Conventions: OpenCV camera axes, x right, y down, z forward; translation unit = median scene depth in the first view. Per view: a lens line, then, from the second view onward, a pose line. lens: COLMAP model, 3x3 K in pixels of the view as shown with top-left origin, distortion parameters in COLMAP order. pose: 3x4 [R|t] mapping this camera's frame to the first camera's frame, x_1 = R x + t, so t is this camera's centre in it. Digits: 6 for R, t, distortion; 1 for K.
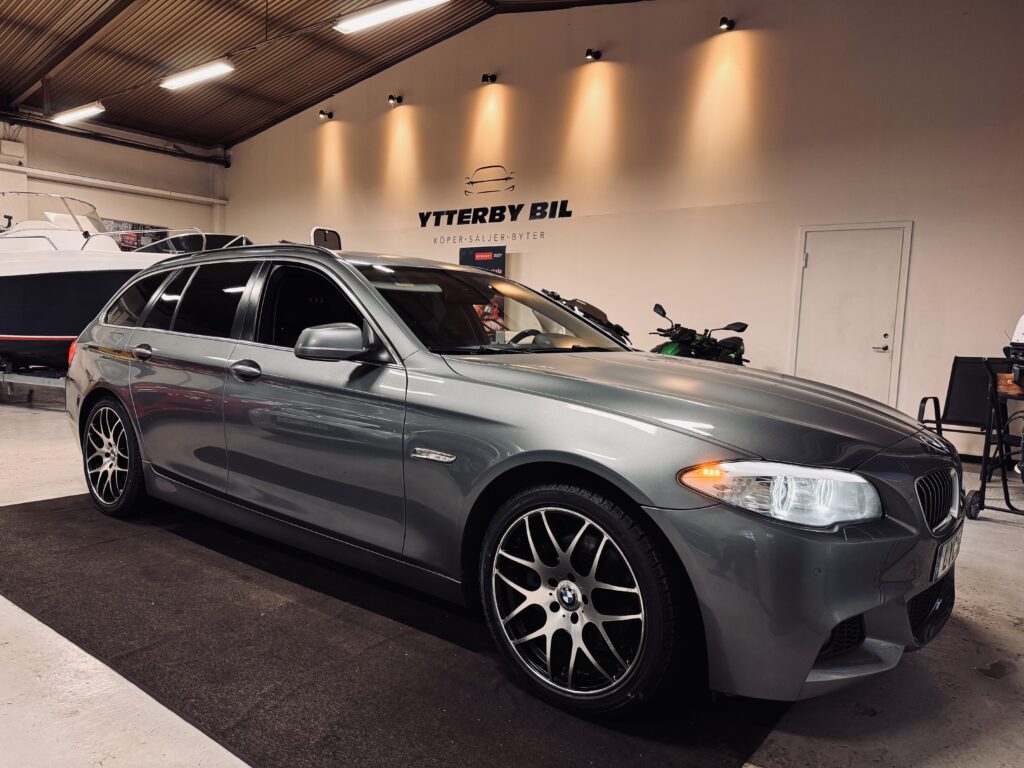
lens RADIAL K [[713.4, 0, 512.9], [0, 713.4, 394.3], [0, 0, 1]] dist [0.041713, -0.044656]
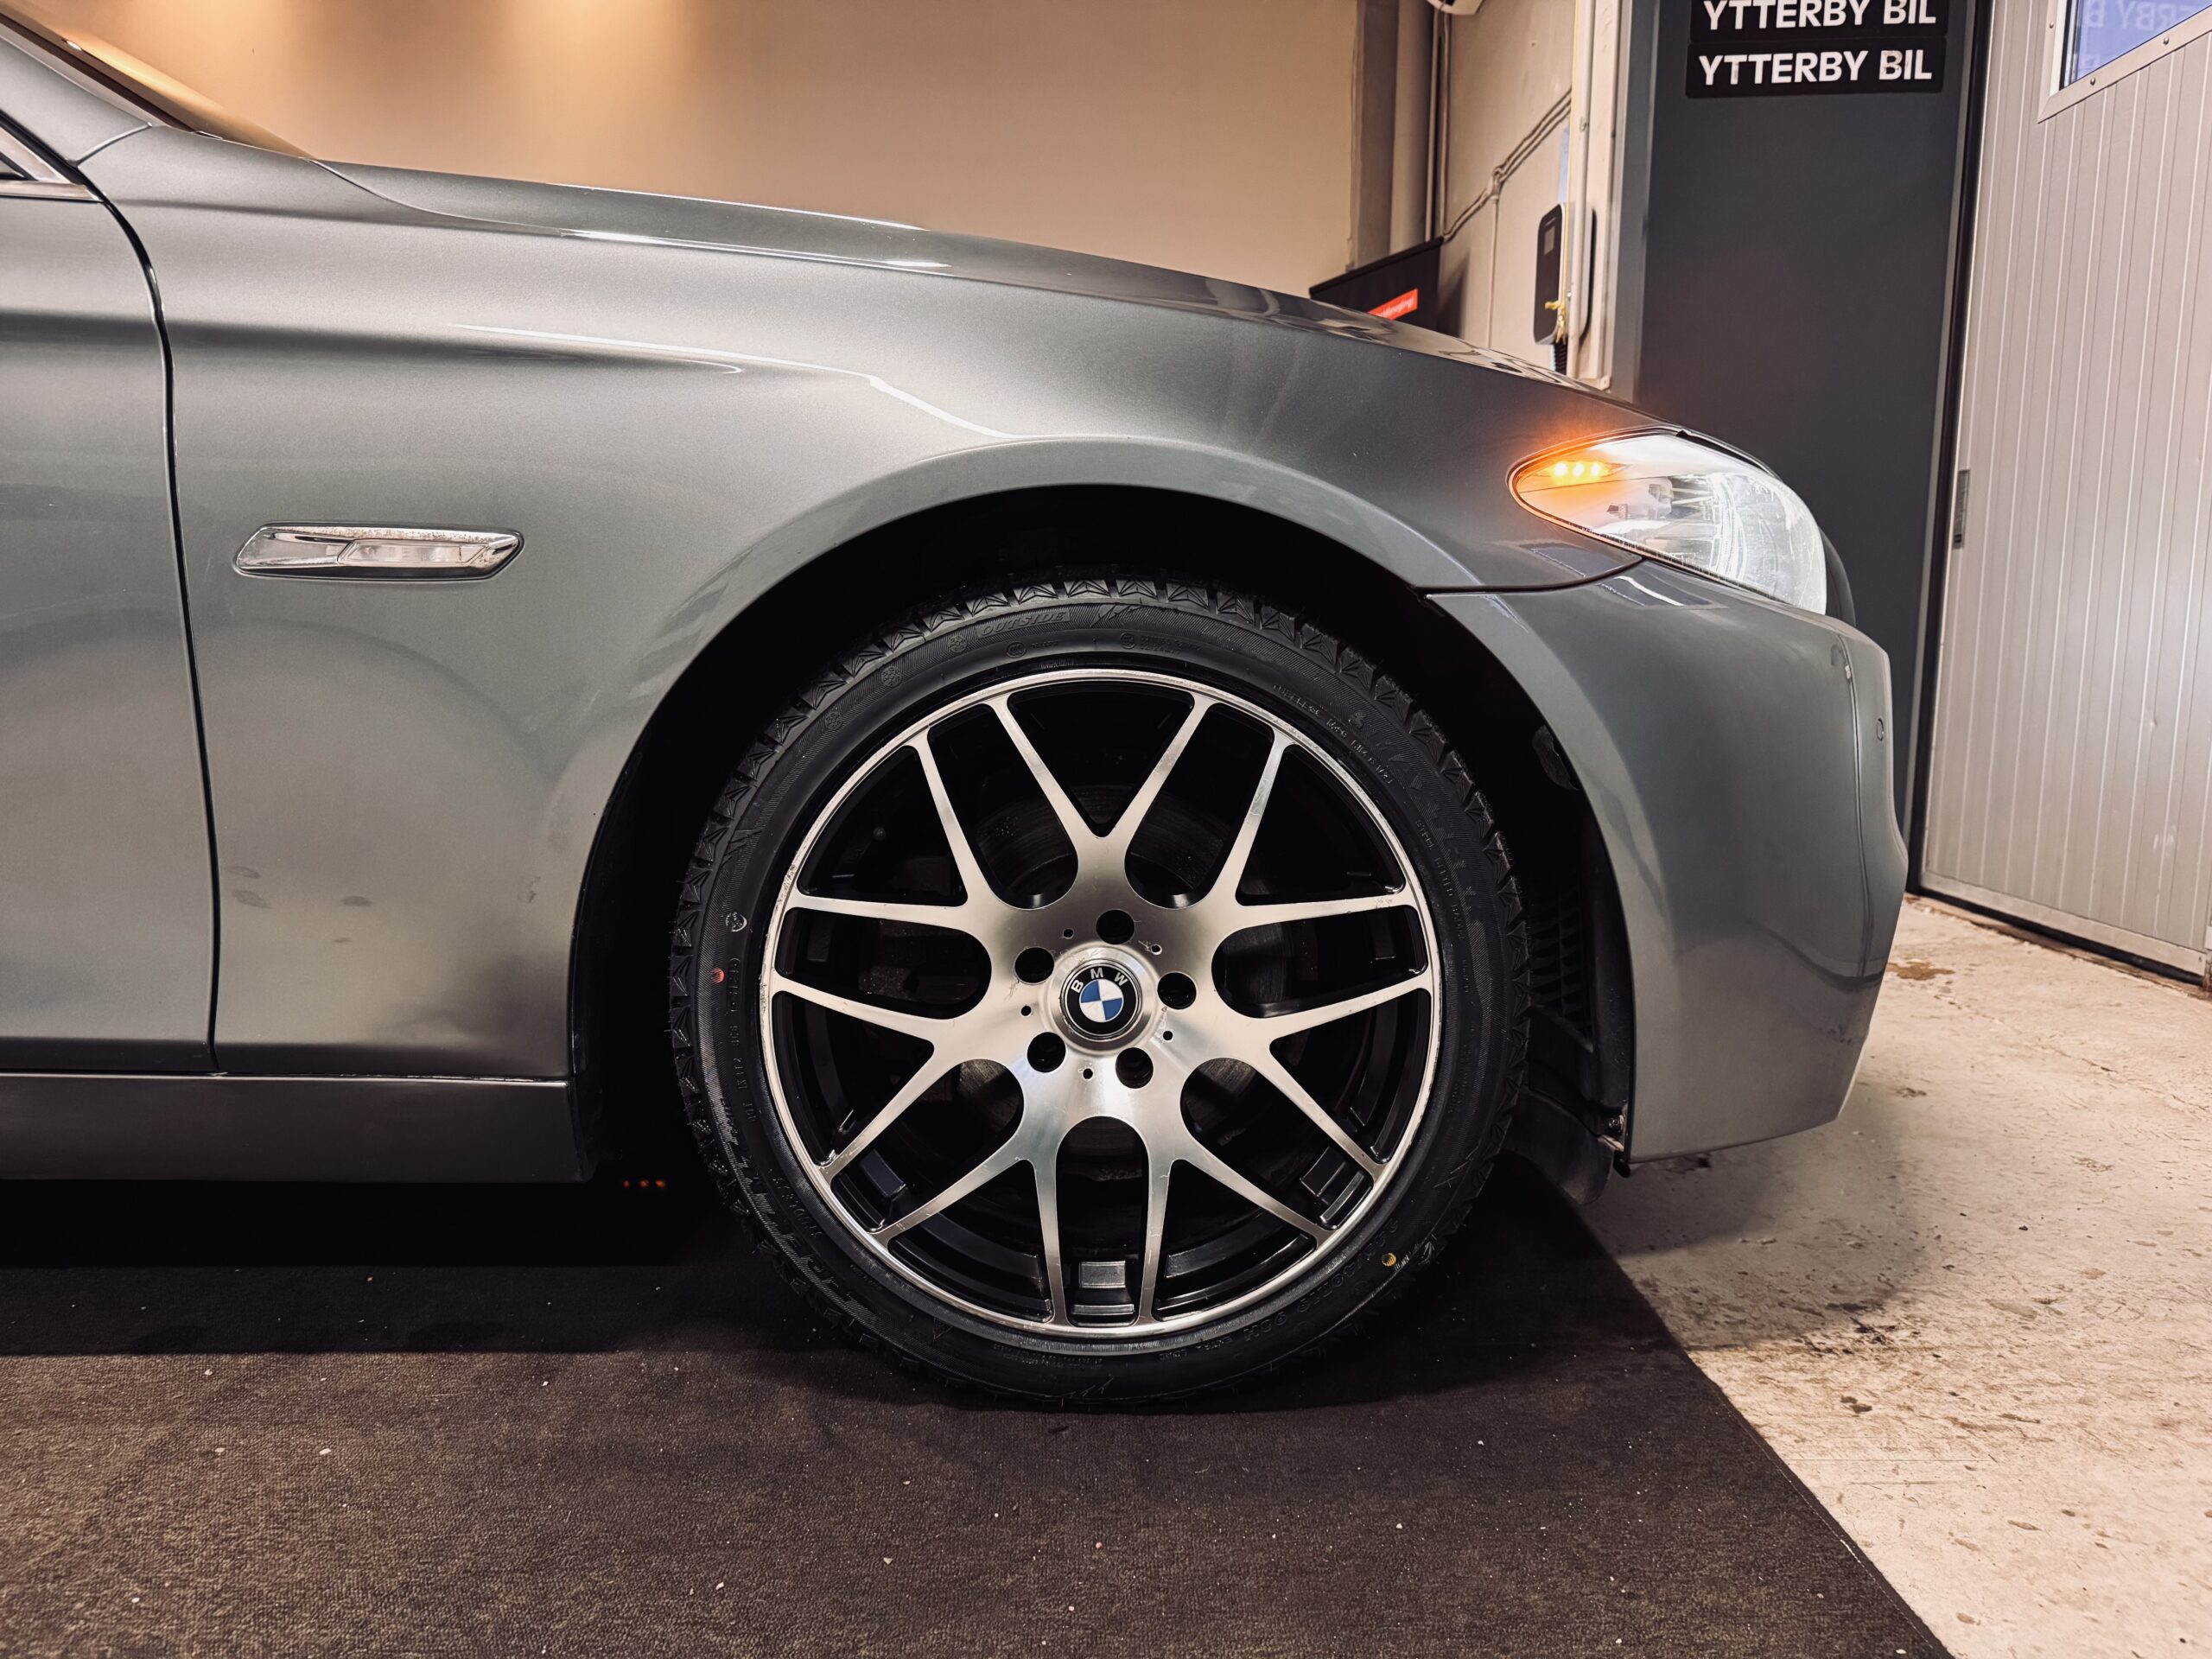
lens RADIAL K [[1541.0, 0, 1133.4], [0, 1541.0, 821.3], [0, 0, 1]] dist [0.041713, -0.044656]
pose [[0.774561, -0.097861, 0.624882, -0.063378], [0.077447, 0.995198, 0.059857, 0.041173], [-0.627739, 0.002033, 0.778421, 0.121956]]
